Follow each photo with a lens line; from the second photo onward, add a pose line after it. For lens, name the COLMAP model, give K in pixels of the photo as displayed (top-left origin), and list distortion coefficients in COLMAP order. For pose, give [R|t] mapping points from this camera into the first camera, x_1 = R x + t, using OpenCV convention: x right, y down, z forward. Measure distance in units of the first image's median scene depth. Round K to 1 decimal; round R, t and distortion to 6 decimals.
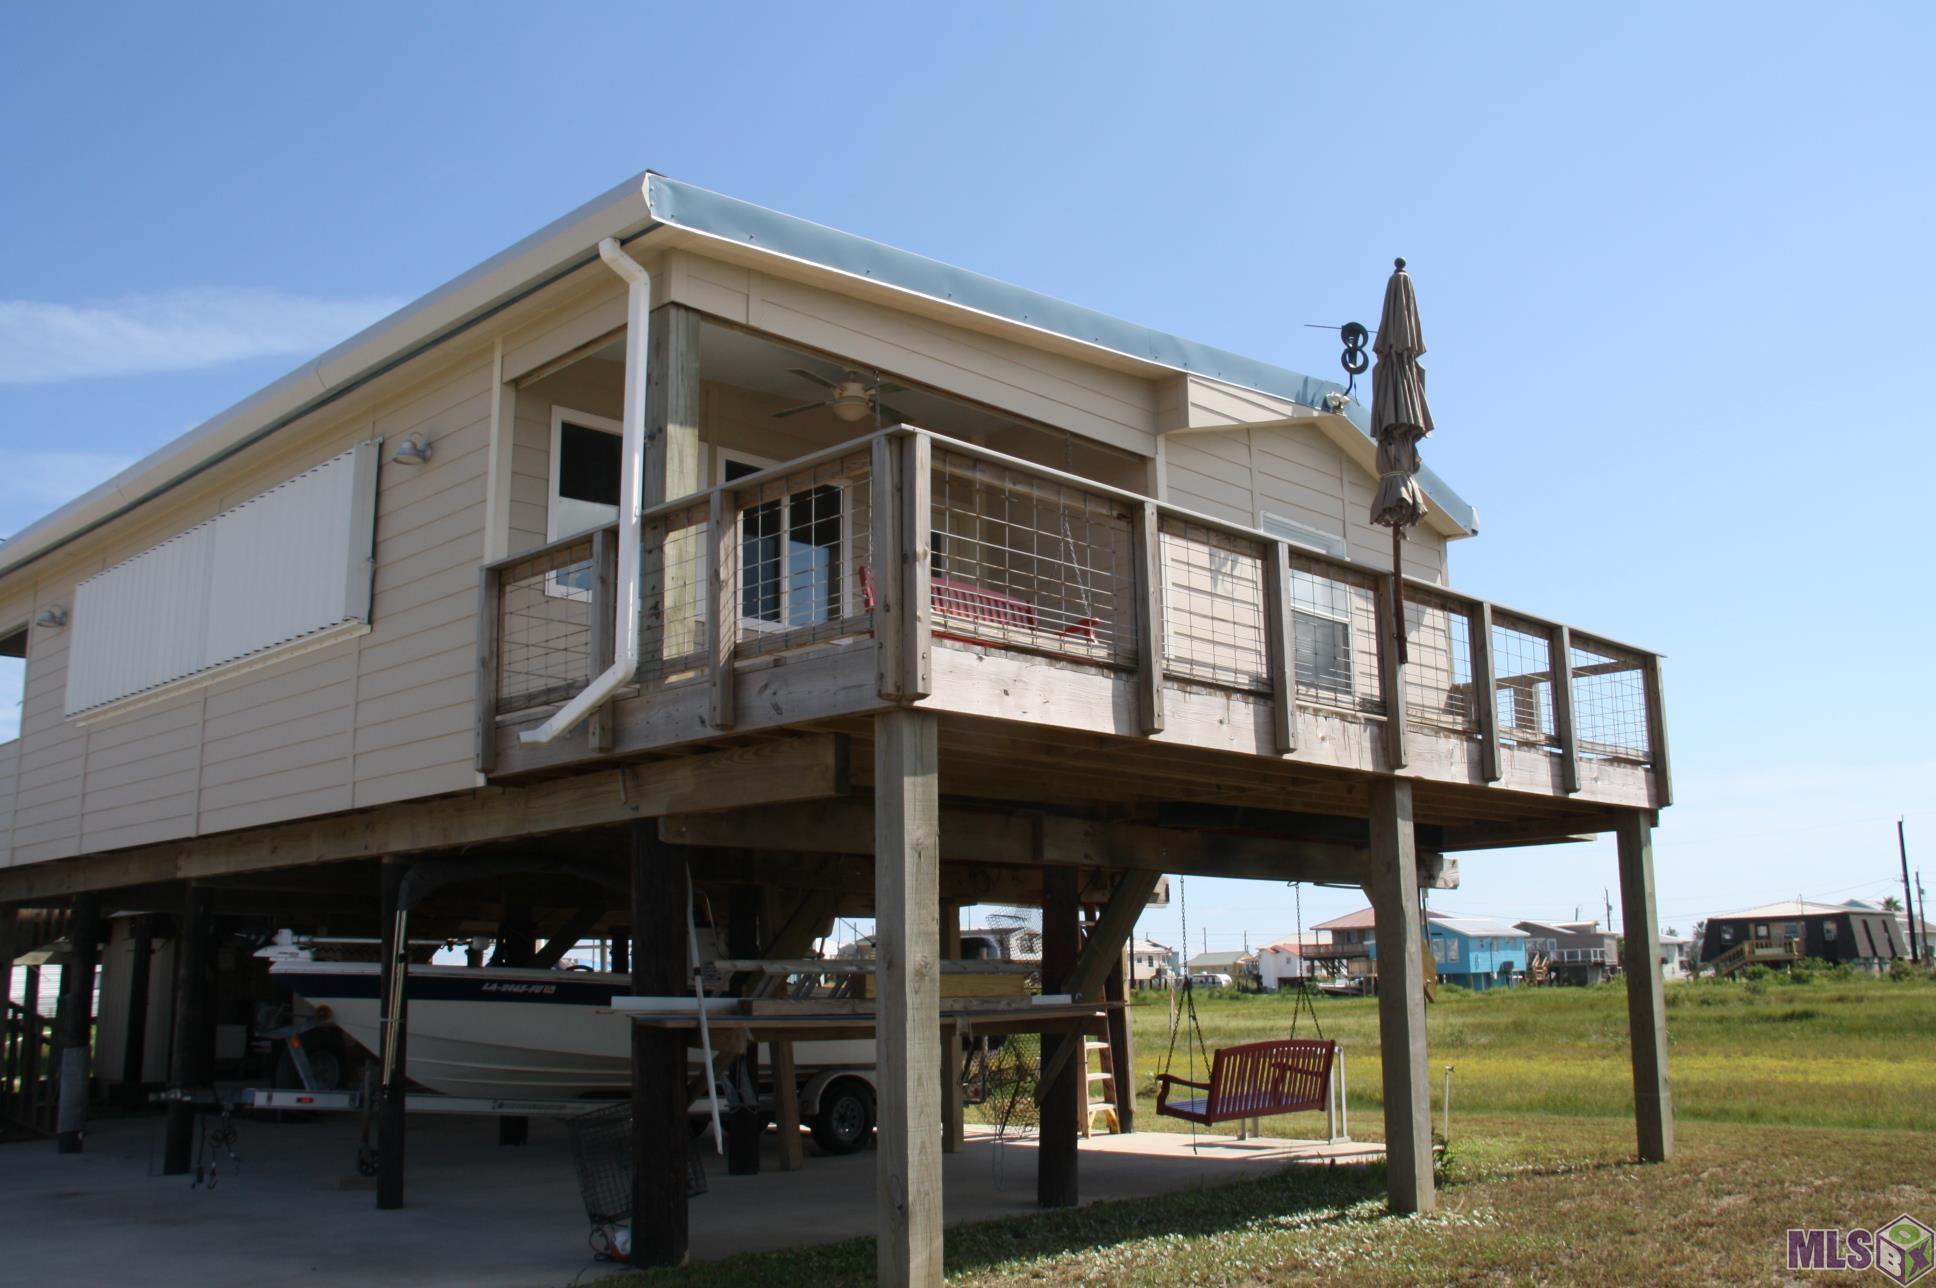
lens RADIAL K [[1768.1, 0, 968.0], [0, 1768.1, 644.0], [0, 0, 1]] dist [-0.130881, 0.095335]
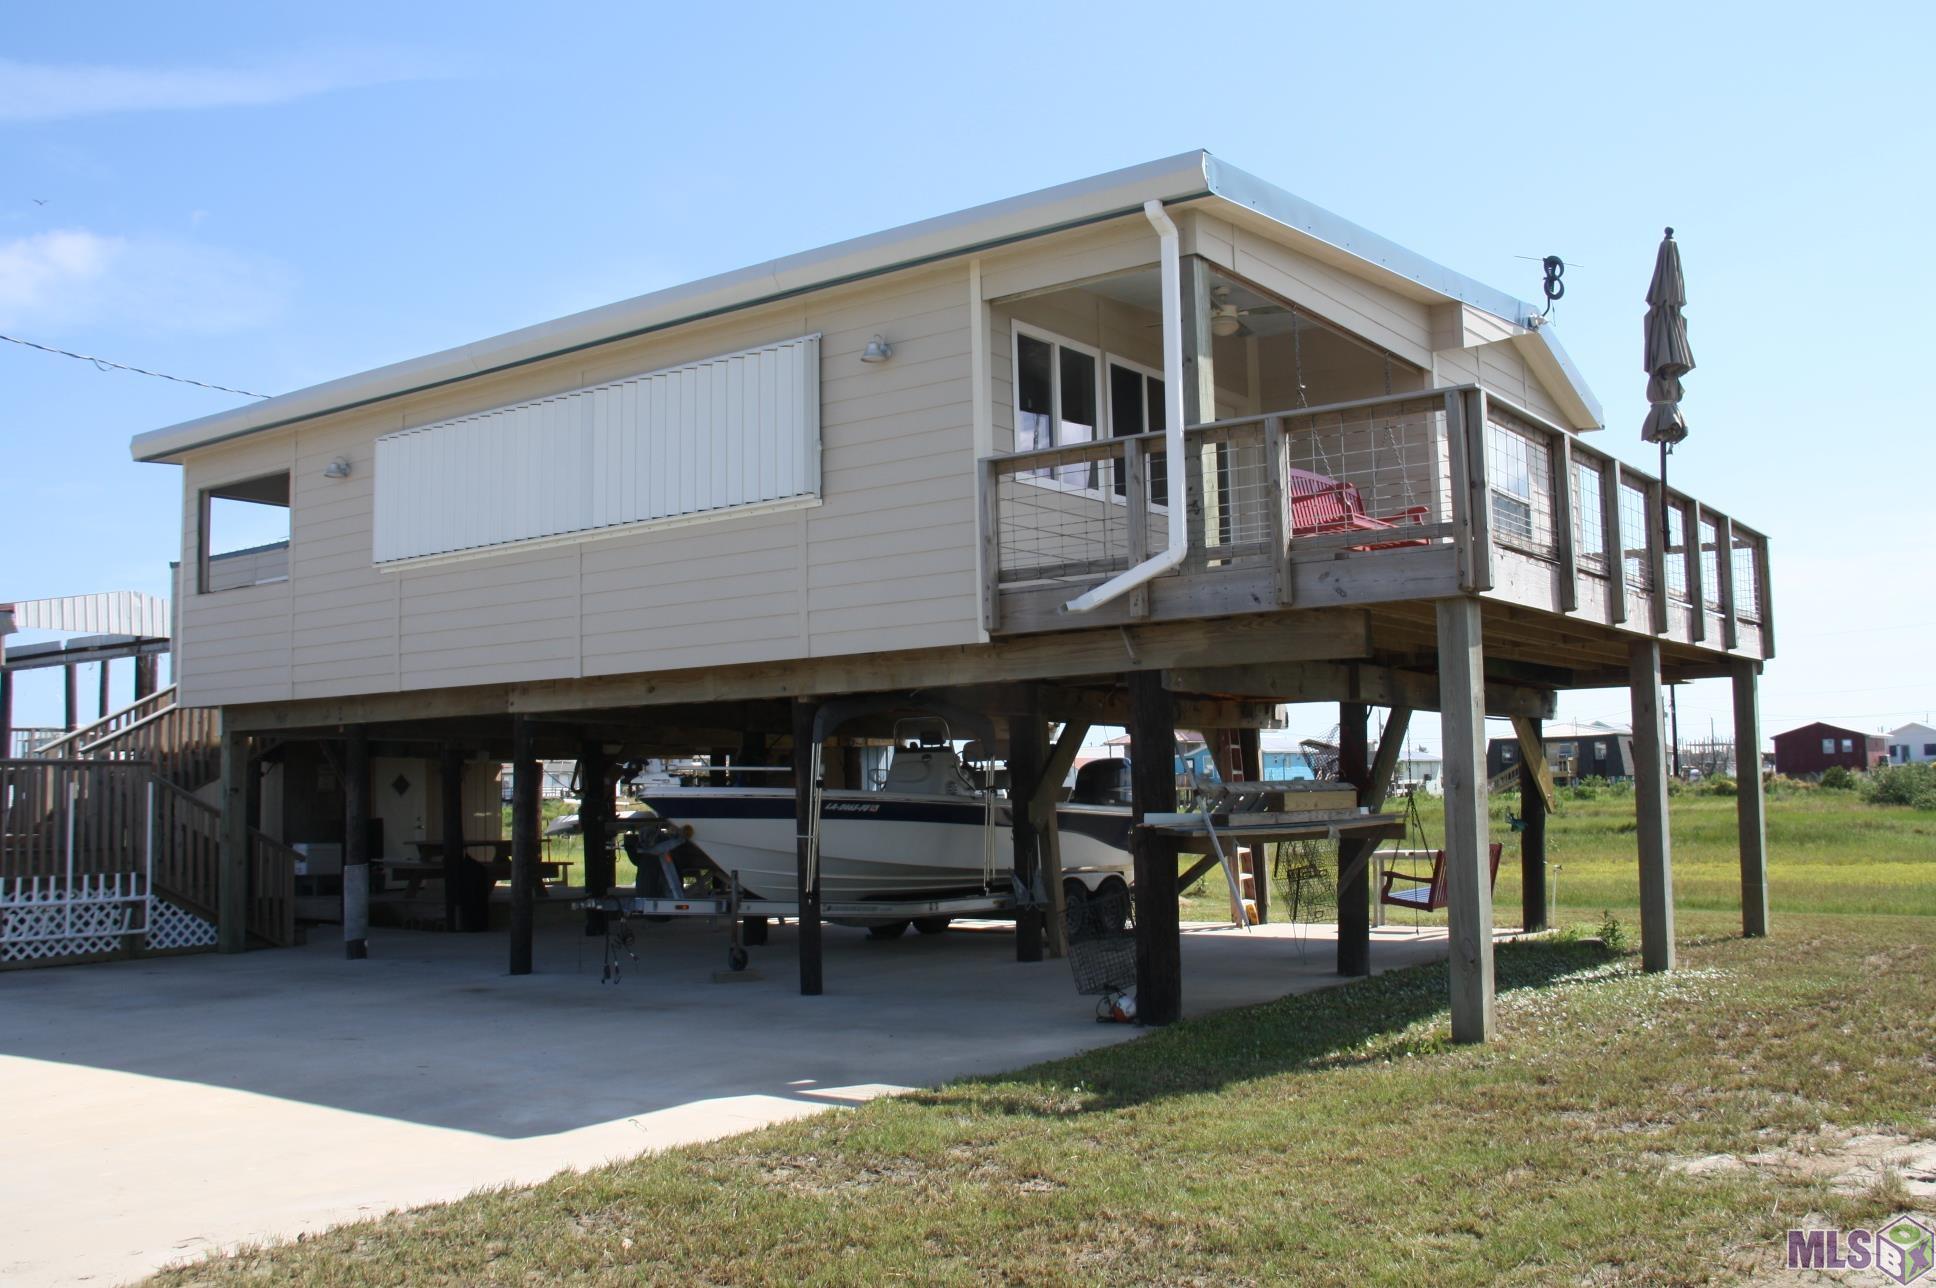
lens RADIAL K [[1768.1, 0, 968.0], [0, 1768.1, 644.0], [0, 0, 1]] dist [-0.130881, 0.095335]
pose [[0.990253, 0.008134, 0.139045, -0.403556], [-0.022663, 0.994399, 0.103232, -0.037966], [-0.137426, -0.105377, 0.984891, -0.173994]]
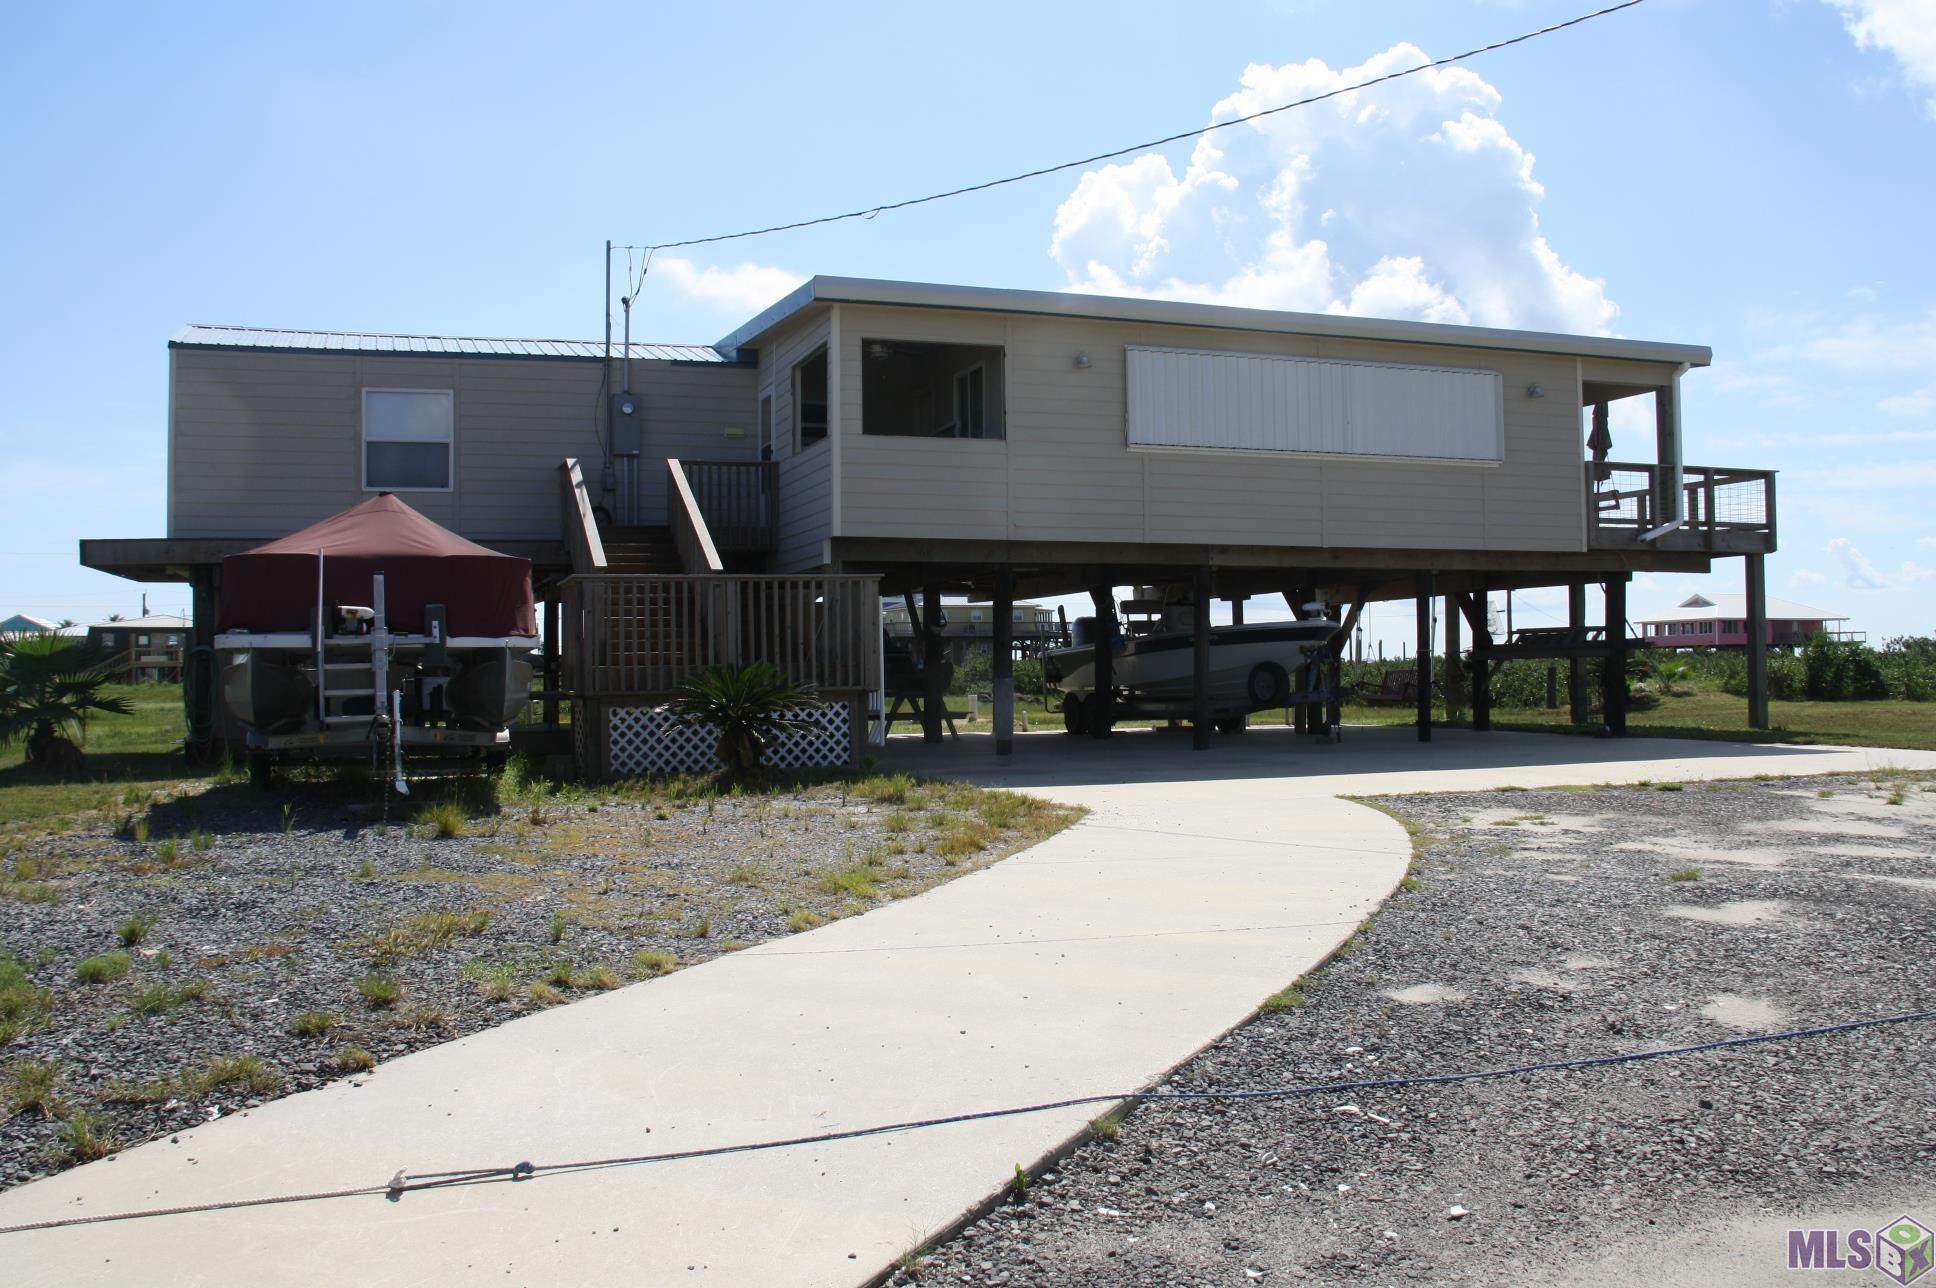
lens RADIAL K [[1768.1, 0, 968.0], [0, 1768.1, 644.0], [0, 0, 1]] dist [-0.130881, 0.095335]
pose [[0.434772, 0.051746, 0.899053, -2.470932], [-0.158065, 0.987234, 0.019618, 0.259542], [-0.886560, -0.150638, 0.437401, 0.600190]]
